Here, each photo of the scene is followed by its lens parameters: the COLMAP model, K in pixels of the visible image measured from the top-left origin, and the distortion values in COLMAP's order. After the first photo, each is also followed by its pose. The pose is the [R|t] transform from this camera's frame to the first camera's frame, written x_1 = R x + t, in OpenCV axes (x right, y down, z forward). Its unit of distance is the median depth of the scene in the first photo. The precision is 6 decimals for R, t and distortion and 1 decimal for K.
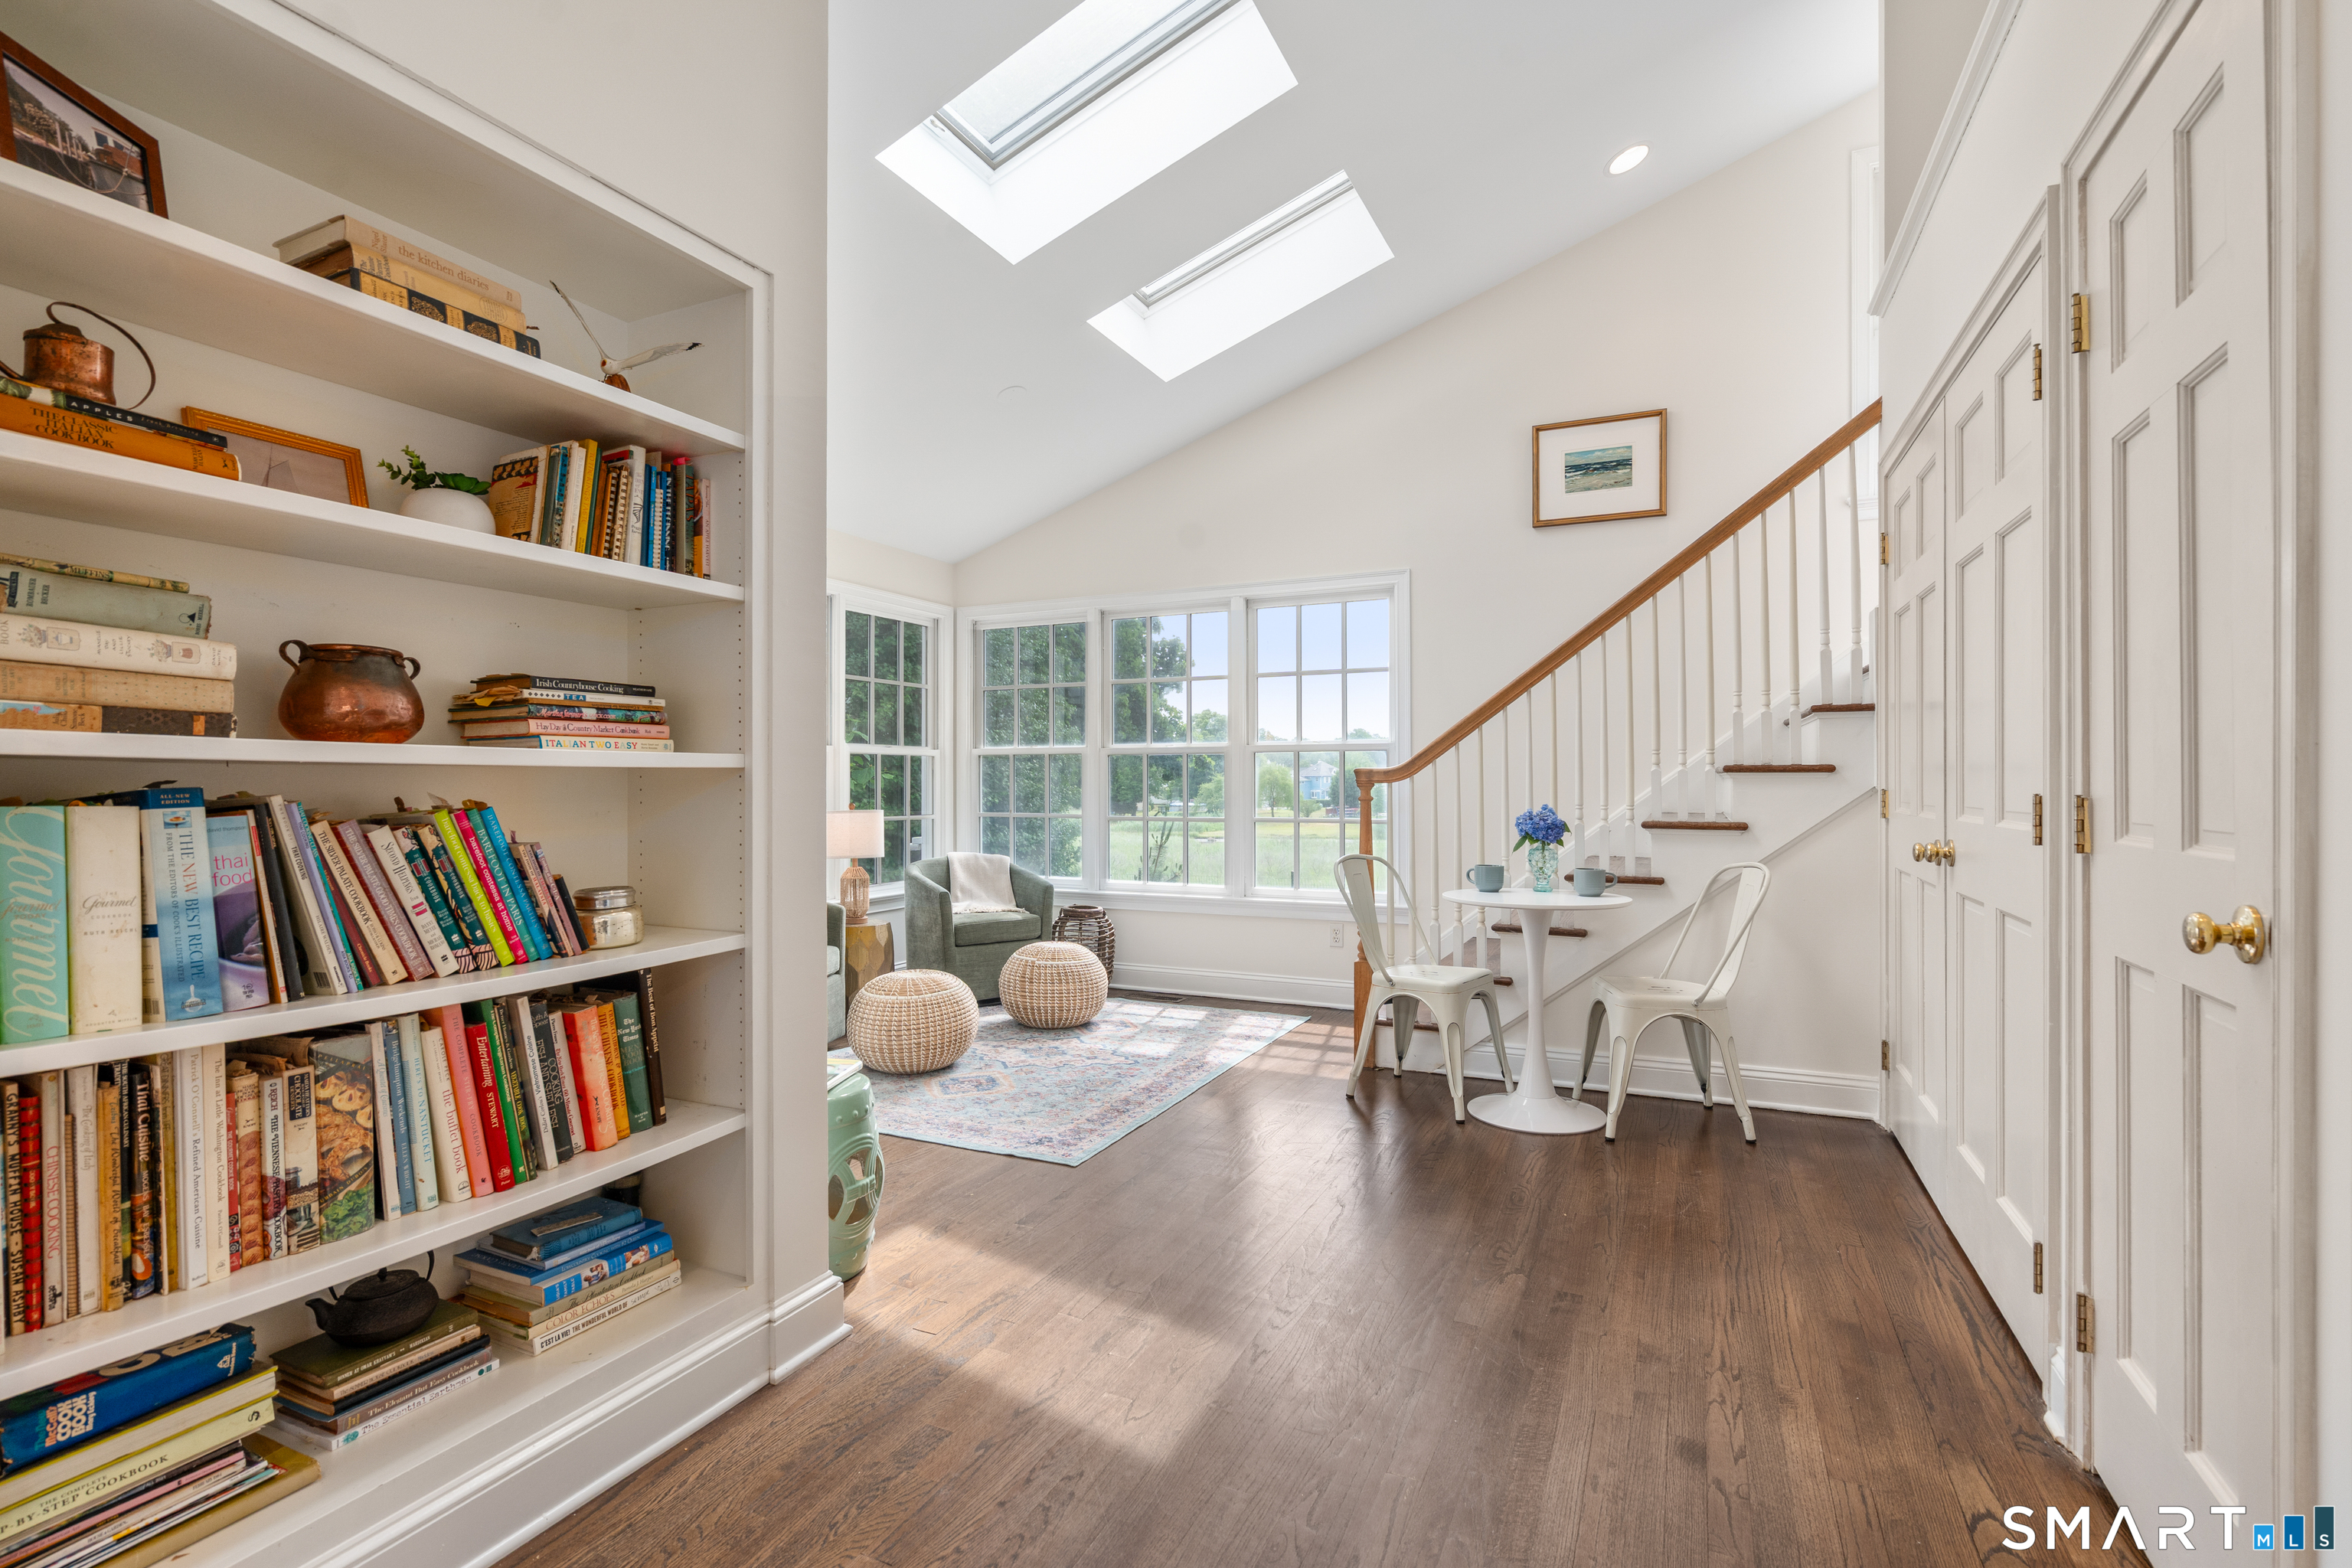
lens RADIAL K [[1077.9, 0, 1179.8], [0, 1077.9, 789.3], [0, 0, 1]] dist [-0.002361, -0.000001]
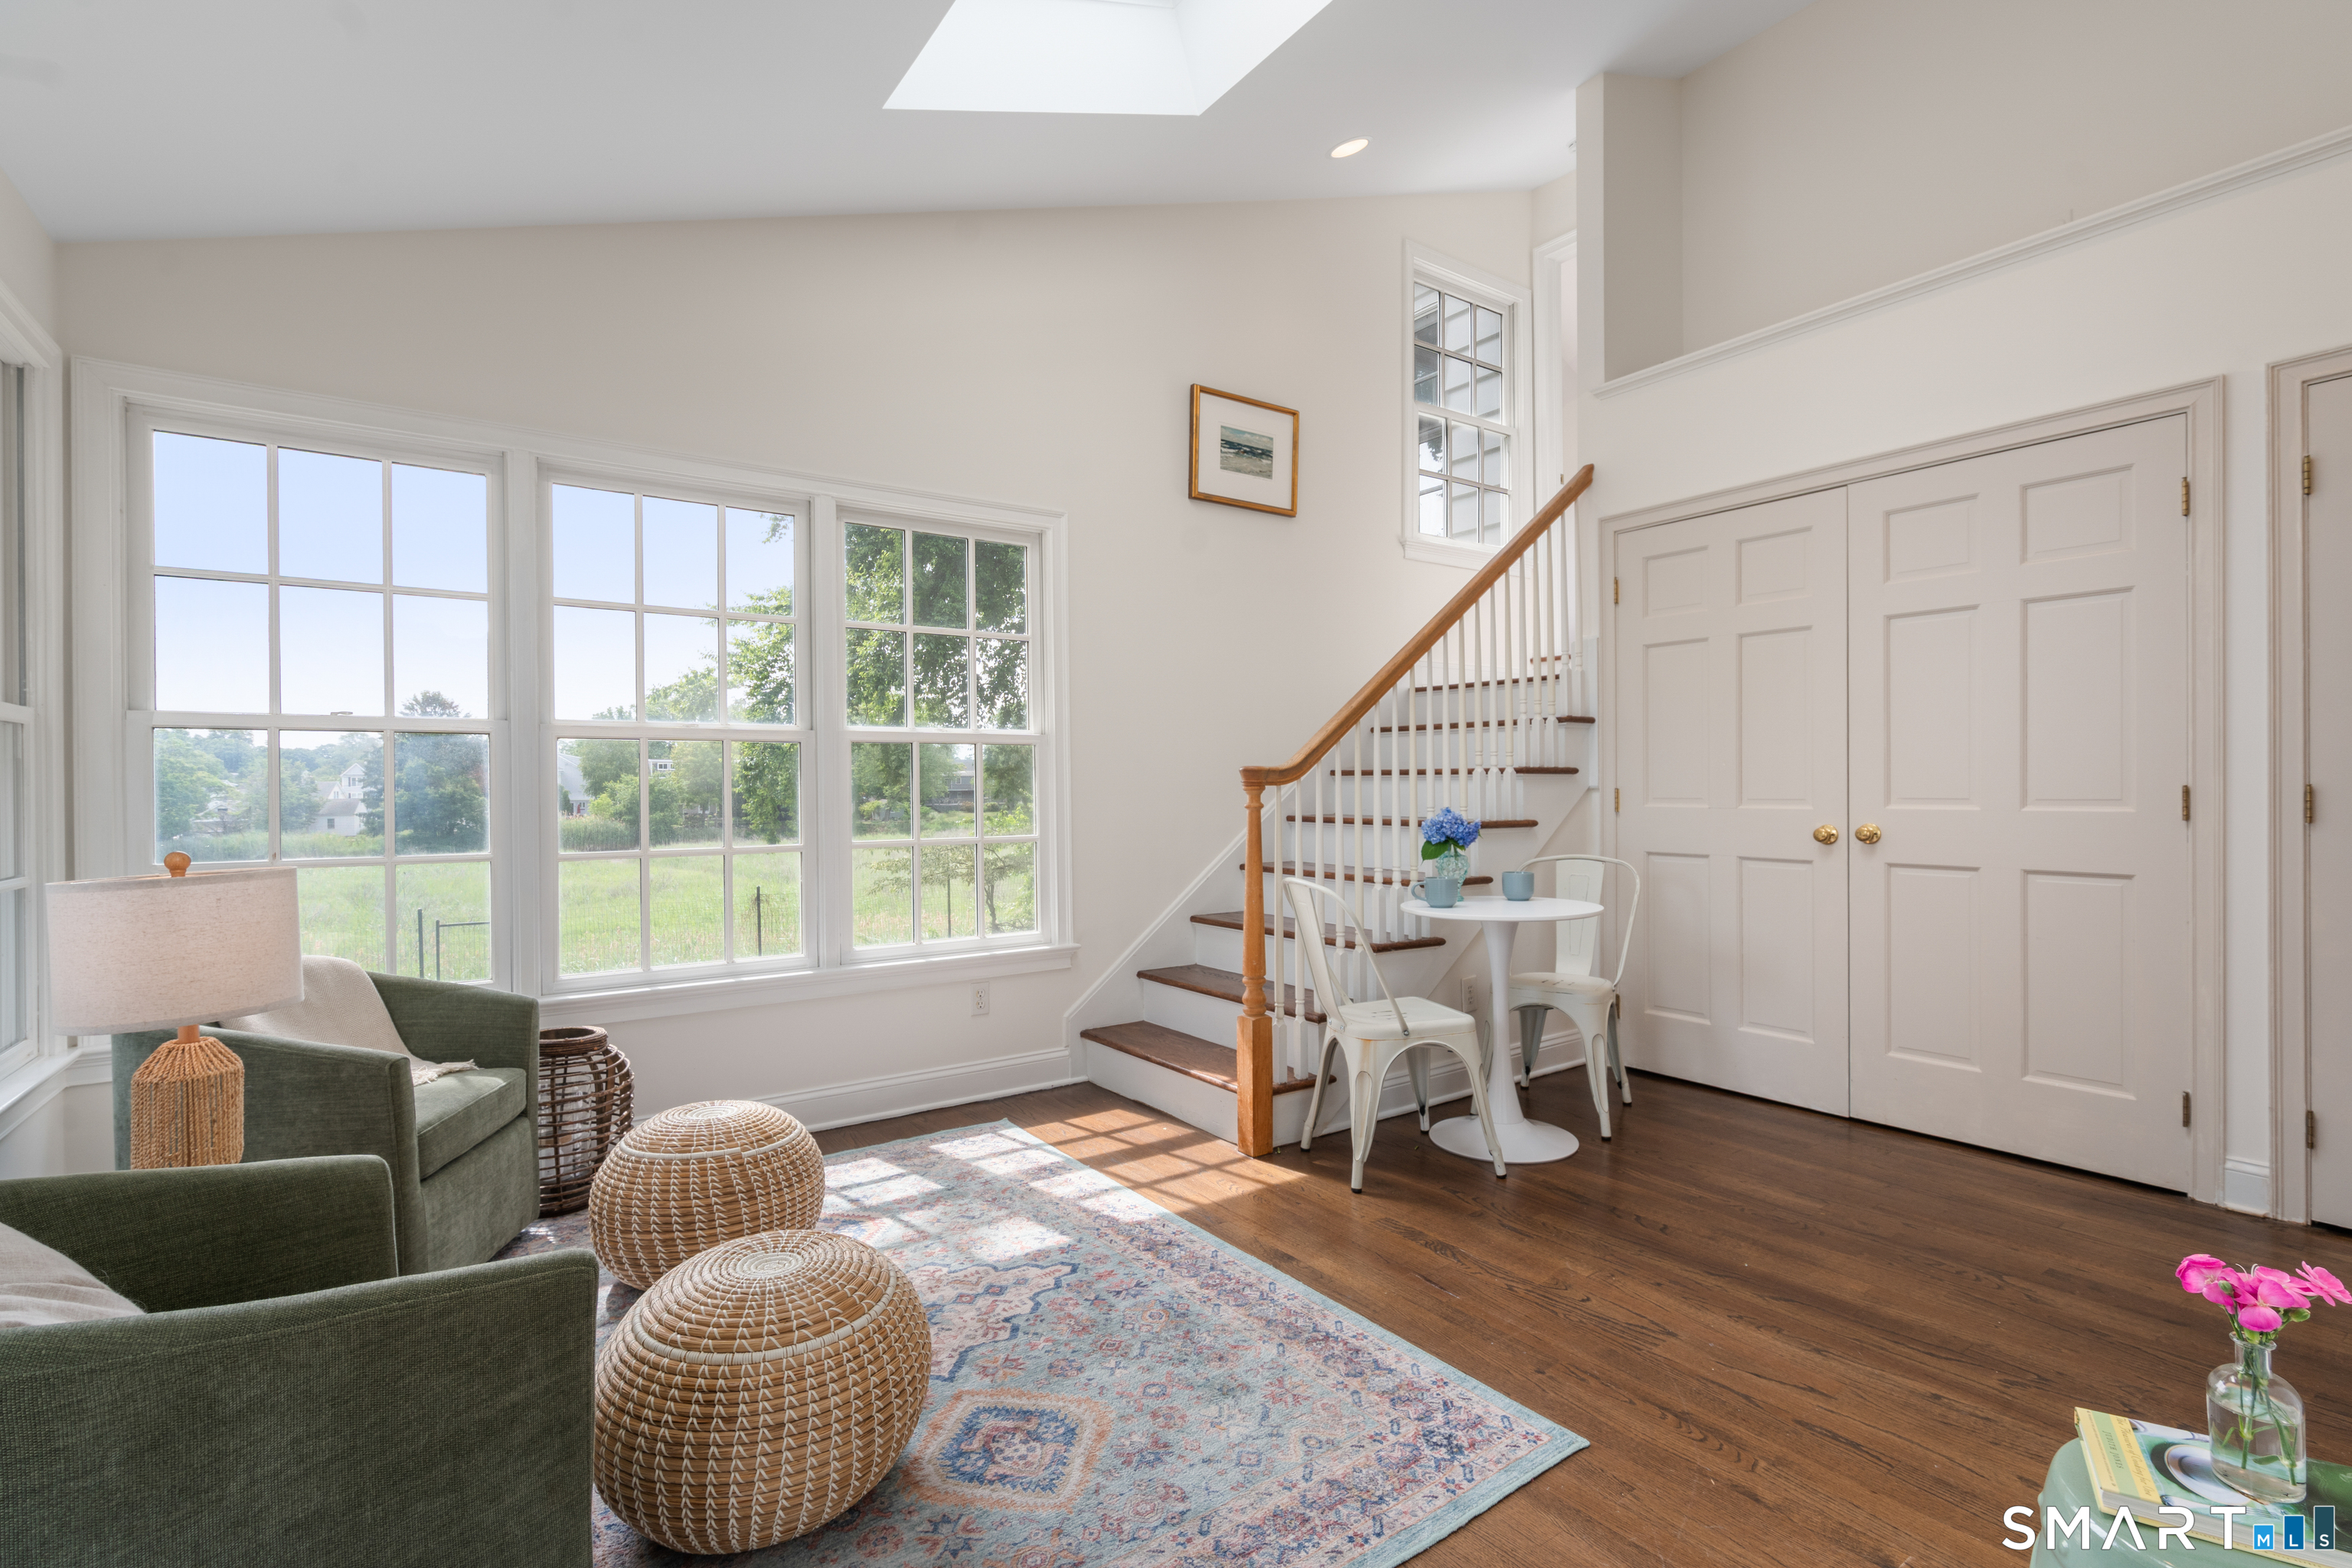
lens RADIAL K [[1077.9, 0, 1179.8], [0, 1077.9, 789.3], [0, 0, 1]] dist [-0.002361, -0.000001]
pose [[0.495953, -0.005022, 0.868335, -0.570431], [0.011629, 0.999932, -0.000859, -0.003206], [-0.868272, 0.010524, 0.495978, 0.726901]]
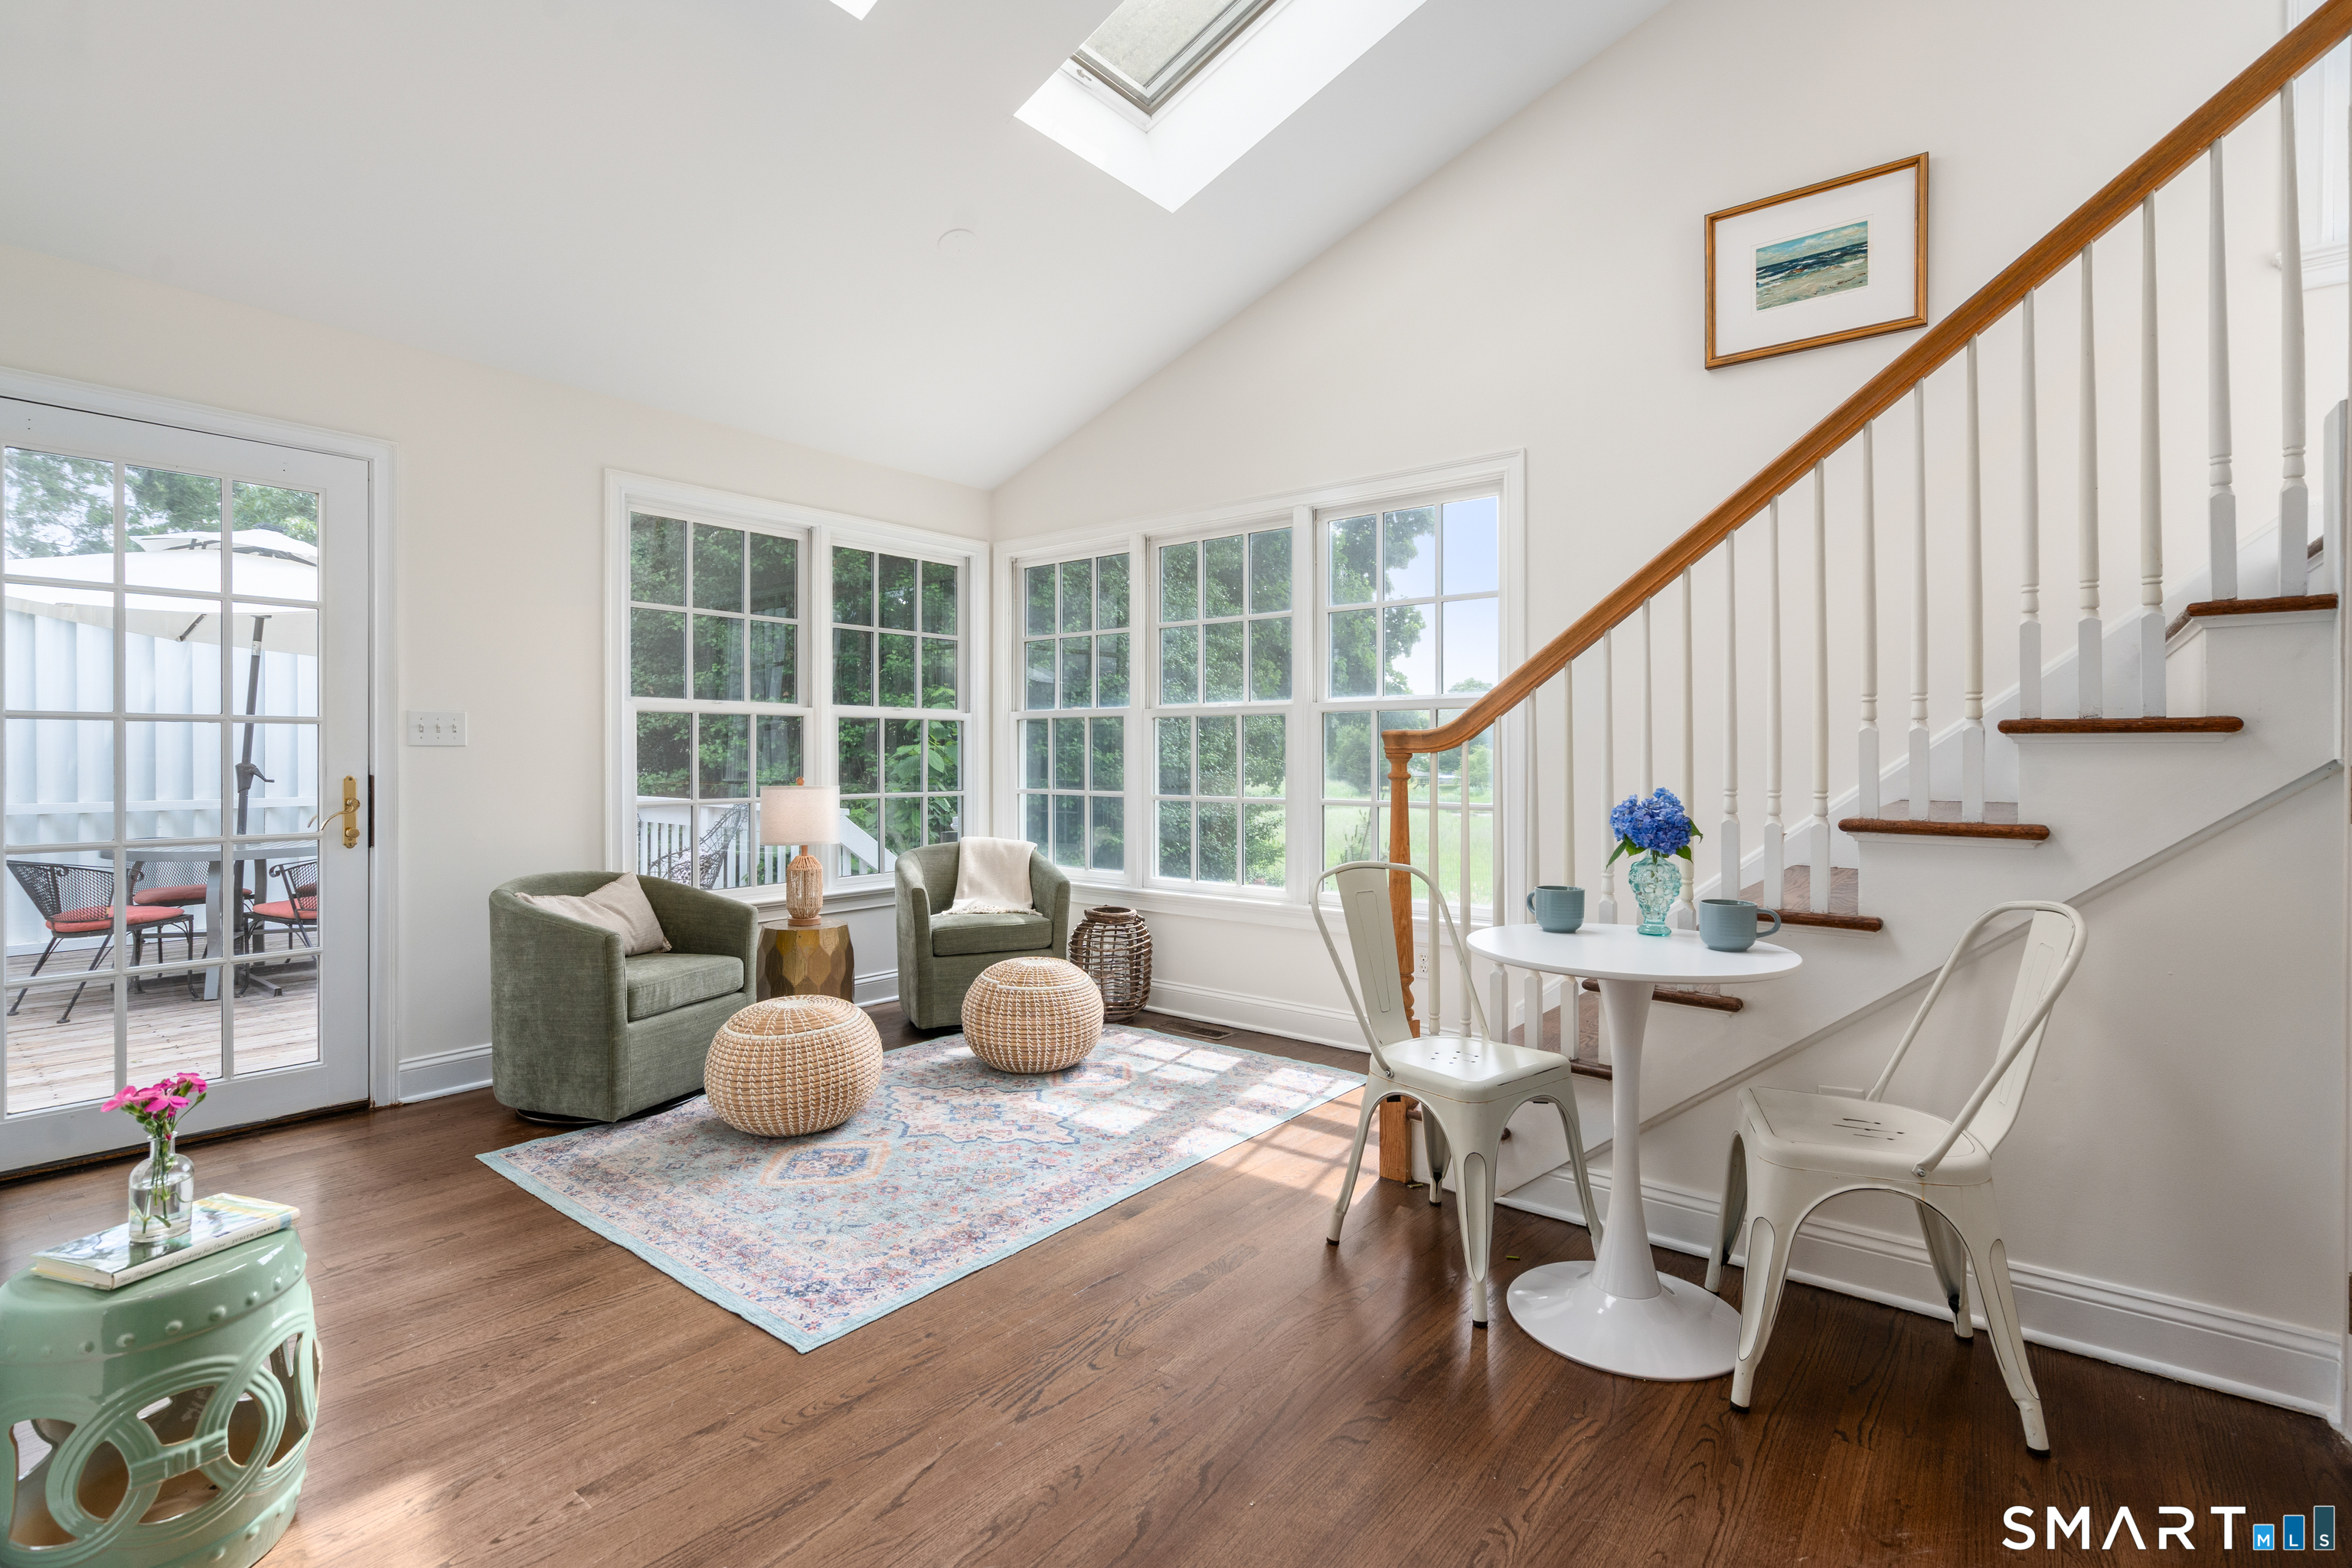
lens RADIAL K [[1088.4, 0, 1183.9], [0, 1088.4, 763.4], [0, 0, 1]] dist [-0.000458, 0.000432]
pose [[0.972478, 0.002993, -0.232974, 0.218531], [-0.002368, 0.999993, 0.002964, -0.000962], [0.232982, -0.002331, 0.972478, 0.345589]]
